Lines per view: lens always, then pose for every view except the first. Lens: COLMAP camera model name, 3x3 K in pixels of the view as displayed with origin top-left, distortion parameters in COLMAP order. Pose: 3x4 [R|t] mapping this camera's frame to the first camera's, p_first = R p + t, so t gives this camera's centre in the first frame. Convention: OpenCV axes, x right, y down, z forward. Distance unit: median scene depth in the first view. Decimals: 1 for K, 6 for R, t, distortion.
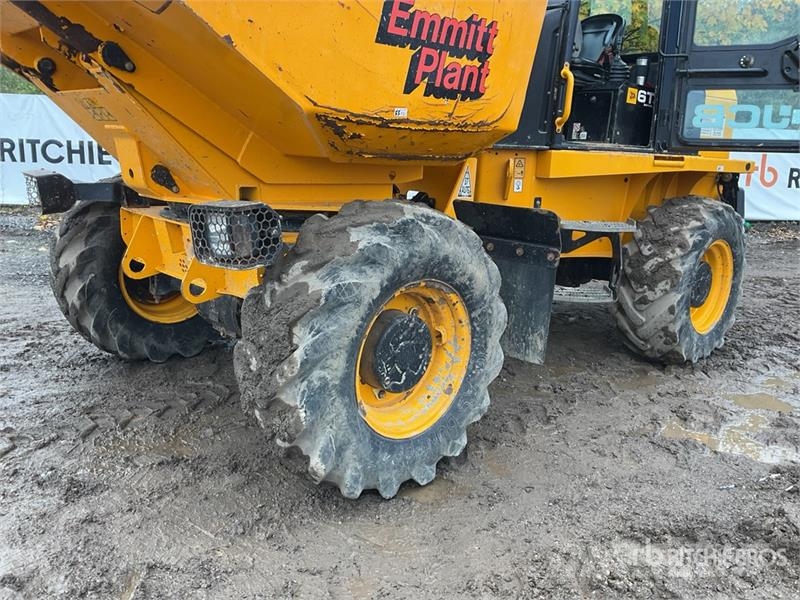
lens RADIAL K [[657.8, 0, 396.8], [0, 657.8, 299.9], [0, 0, 1]] dist [0.081803, -0.150102]
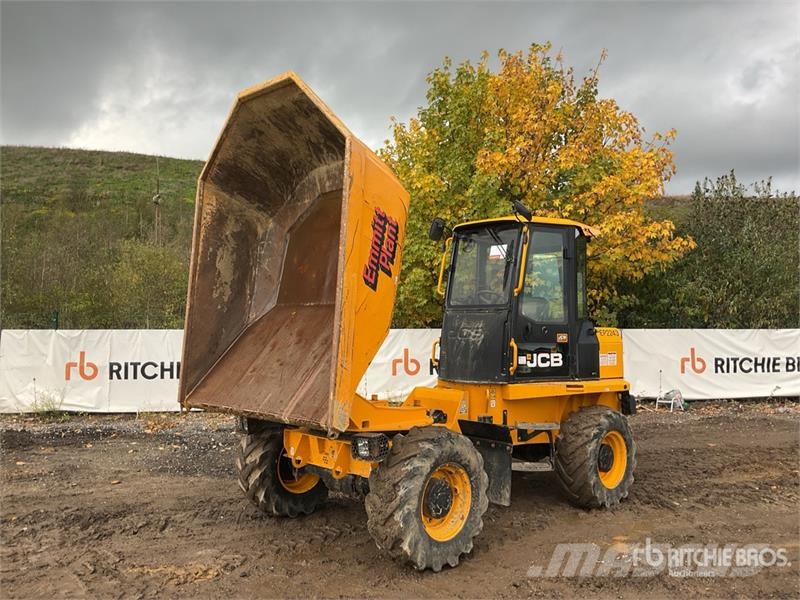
lens RADIAL K [[657.8, 0, 395.5], [0, 657.8, 289.8], [0, 0, 1]] dist [0.081803, -0.150102]
pose [[0.999235, -0.038513, 0.006854, -0.087107], [0.038920, 0.961168, -0.273206, 0.007142], [0.003934, 0.273264, 0.961931, -0.888263]]
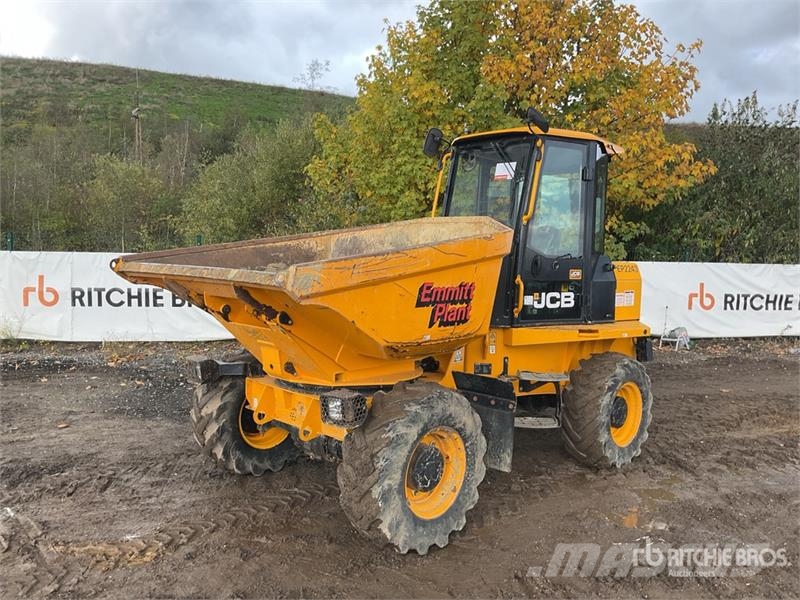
lens RADIAL K [[657.8, 0, 396.3], [0, 657.8, 294.9], [0, 0, 1]] dist [0.081803, -0.150102]
pose [[0.999652, -0.020855, 0.016127, -0.067143], [0.023118, 0.987491, -0.155971, -0.074642], [-0.012673, 0.156290, 0.987630, -0.586829]]
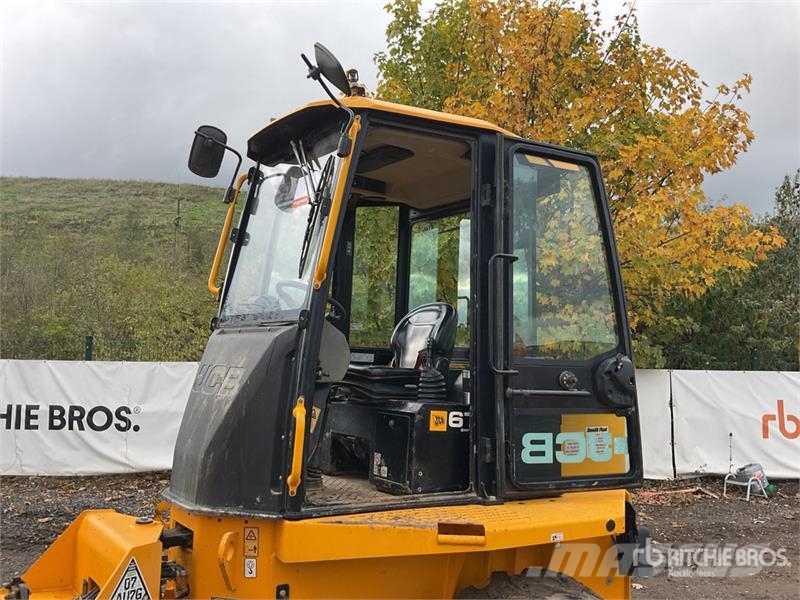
lens RADIAL K [[657.8, 0, 397.1], [0, 657.8, 296.4], [0, 0, 1]] dist [0.081803, -0.150102]
pose [[0.995553, -0.030689, -0.089060, 0.456015], [0.001240, 0.949630, -0.313370, -0.253150], [0.094191, 0.311866, 0.945446, 0.319658]]
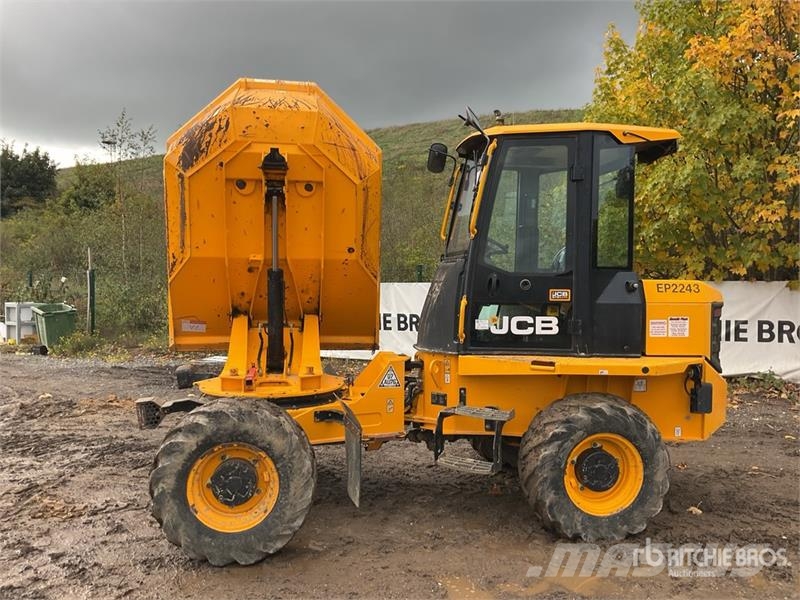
lens RADIAL K [[657.8, 0, 399.0], [0, 657.8, 296.3], [0, 0, 1]] dist [0.081803, -0.150102]
pose [[0.819083, -0.025183, -0.573122, 1.008701], [-0.094297, 0.979537, -0.177806, -0.098703], [0.565872, 0.199681, 0.799948, -0.212701]]
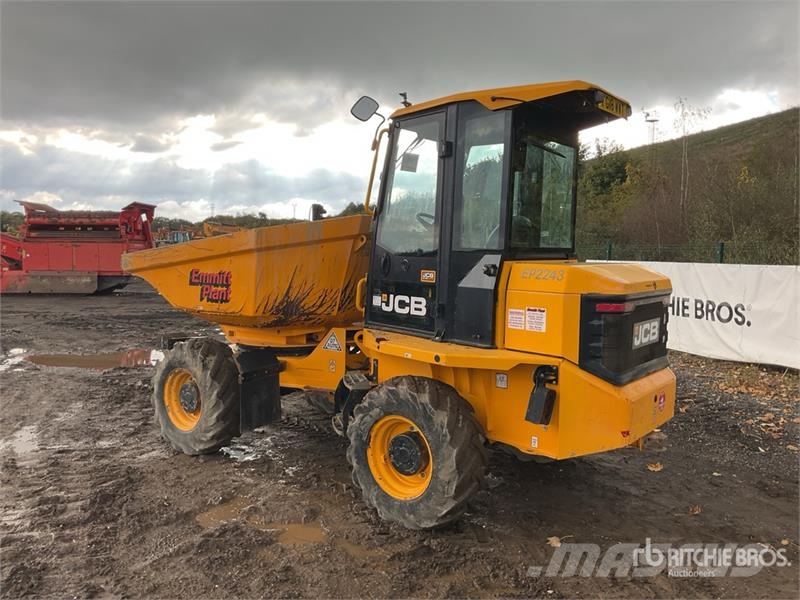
lens RADIAL K [[657.8, 0, 403.0], [0, 657.8, 297.0], [0, 0, 1]] dist [0.081803, -0.150102]
pose [[0.155232, 0.032079, -0.987357, 1.883787], [-0.228129, 0.973622, -0.004234, -0.336891], [0.961177, 0.225902, 0.158455, 0.909373]]
